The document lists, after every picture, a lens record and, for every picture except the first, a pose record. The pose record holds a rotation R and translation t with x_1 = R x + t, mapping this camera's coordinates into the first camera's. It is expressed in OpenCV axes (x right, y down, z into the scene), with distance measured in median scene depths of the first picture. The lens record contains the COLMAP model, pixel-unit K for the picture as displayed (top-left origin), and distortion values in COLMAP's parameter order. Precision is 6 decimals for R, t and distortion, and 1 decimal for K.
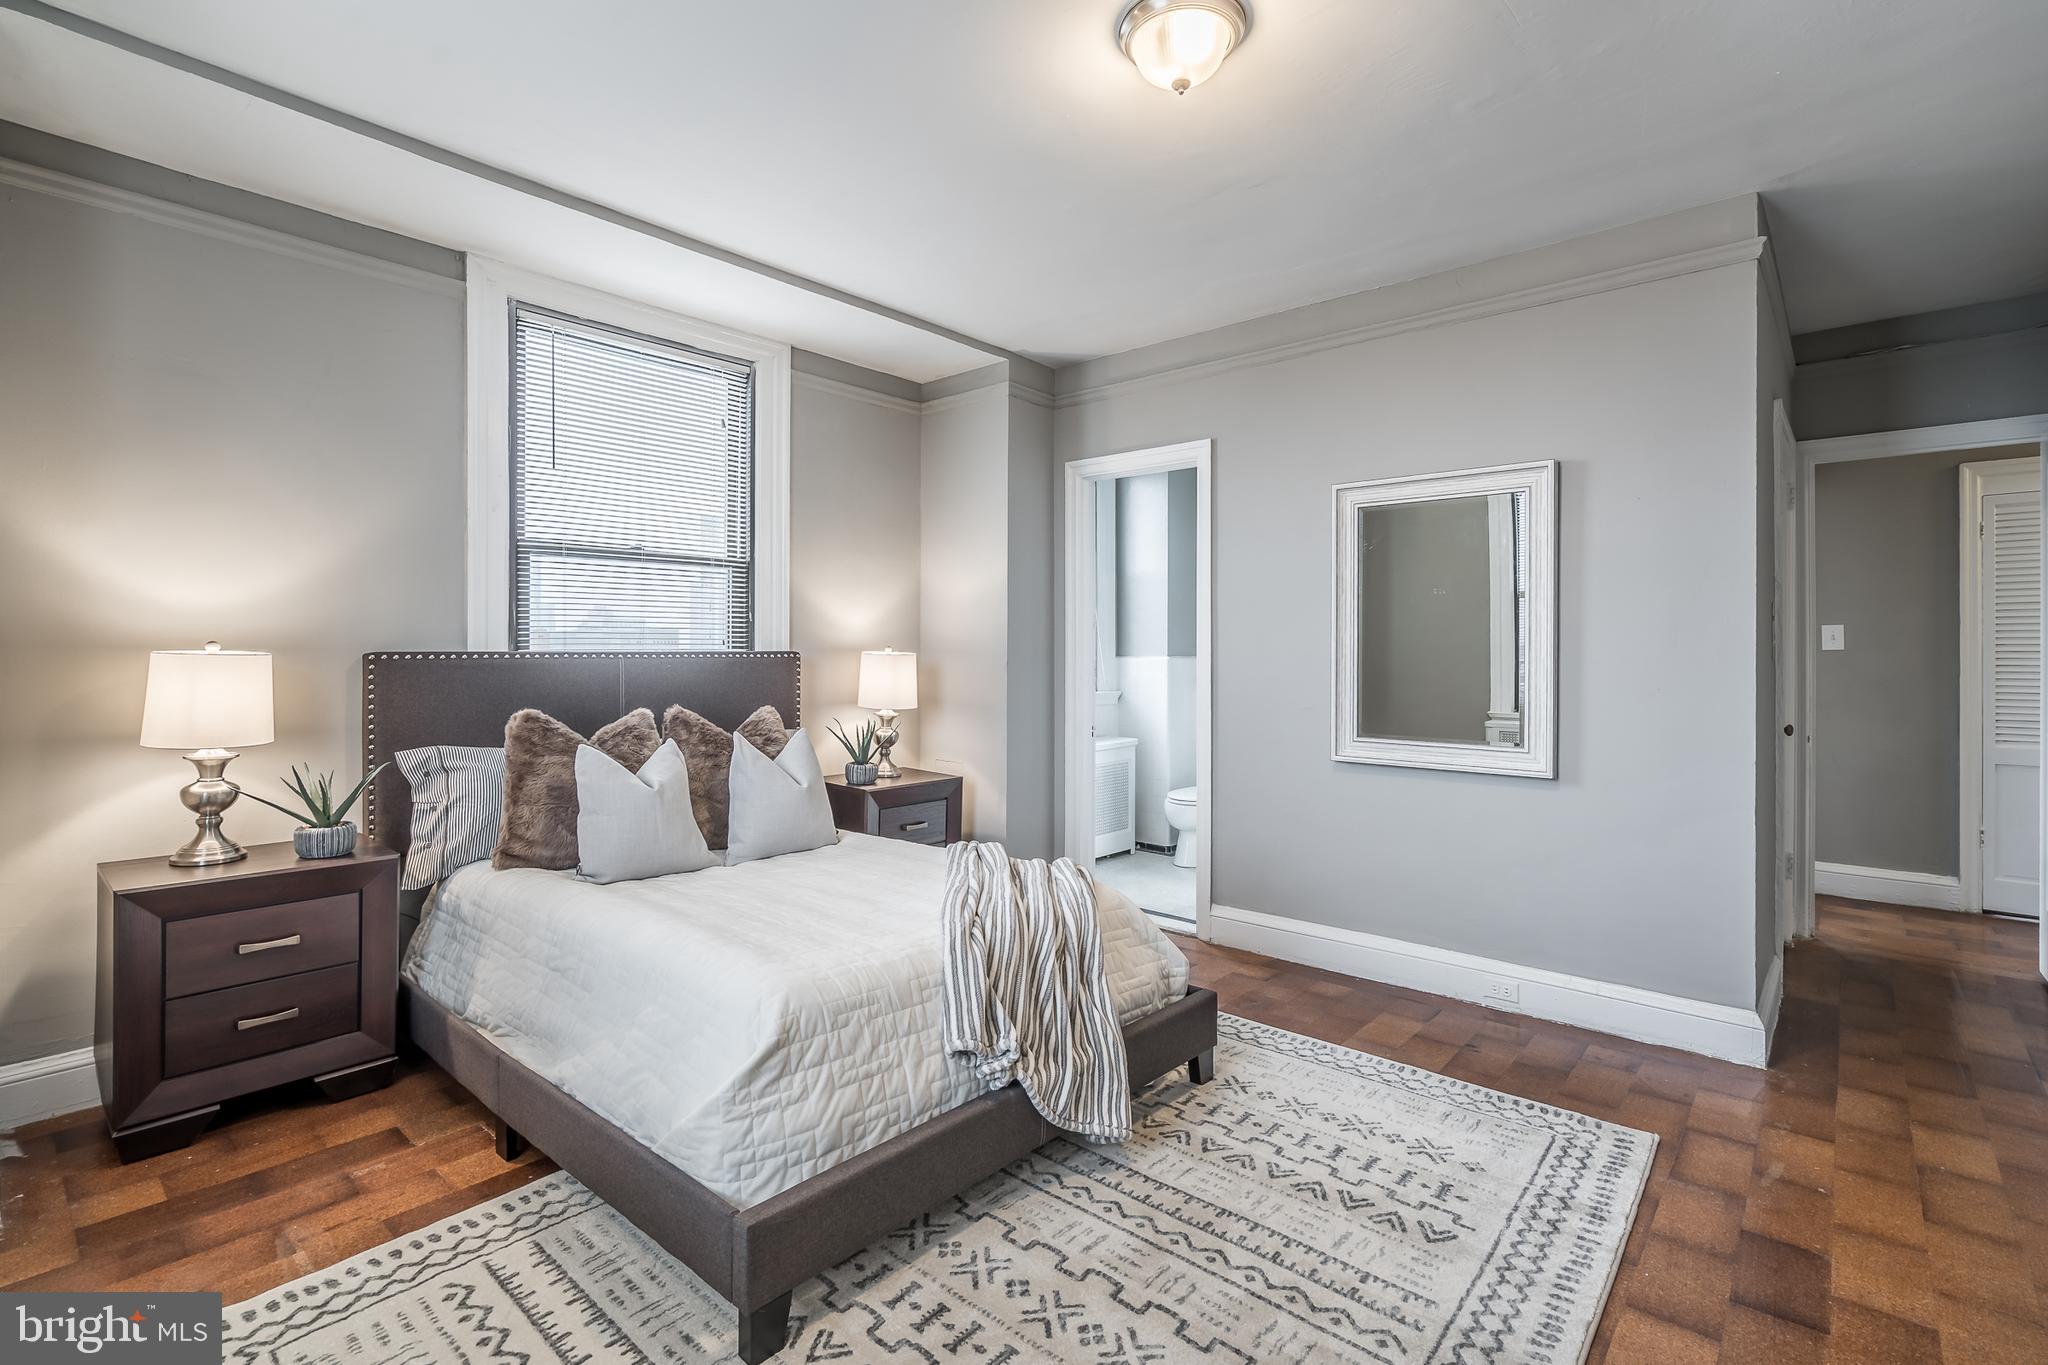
lens RADIAL K [[953.3, 0, 1051.0], [0, 953.3, 653.2], [0, 0, 1]] dist [0.009608, 0.001813]
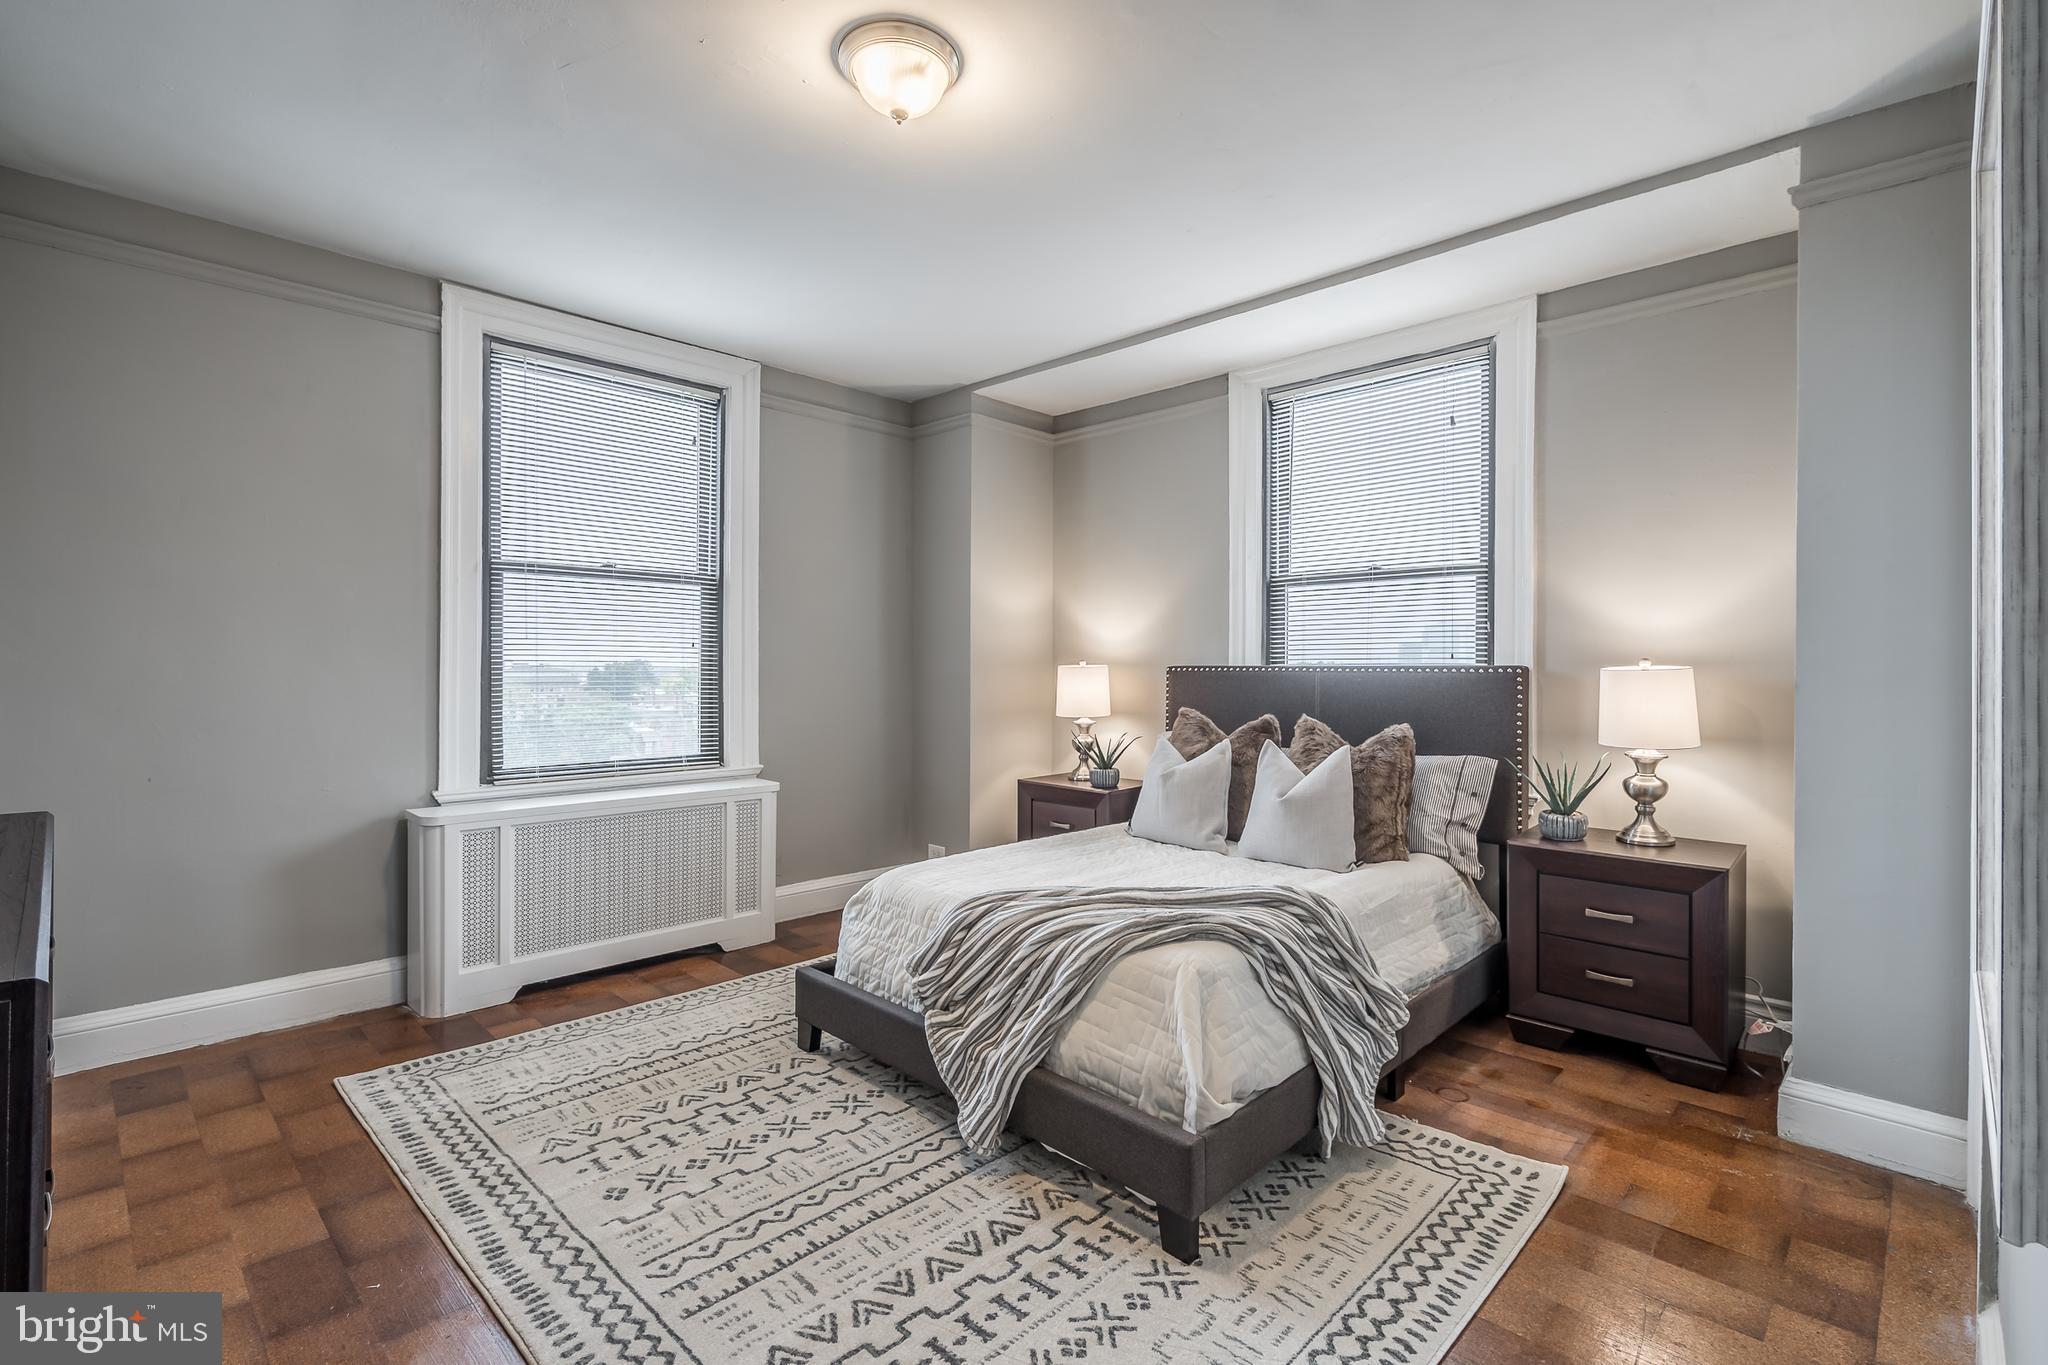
lens RADIAL K [[953.3, 0, 1027.5], [0, 953.3, 689.9], [0, 0, 1]] dist [0.009608, 0.001813]
pose [[-0.076924, 0.029122, -0.996612, 0.758978], [-0.000459, 0.999572, 0.029244, -0.006872], [0.997037, 0.002707, -0.076878, 0.800702]]
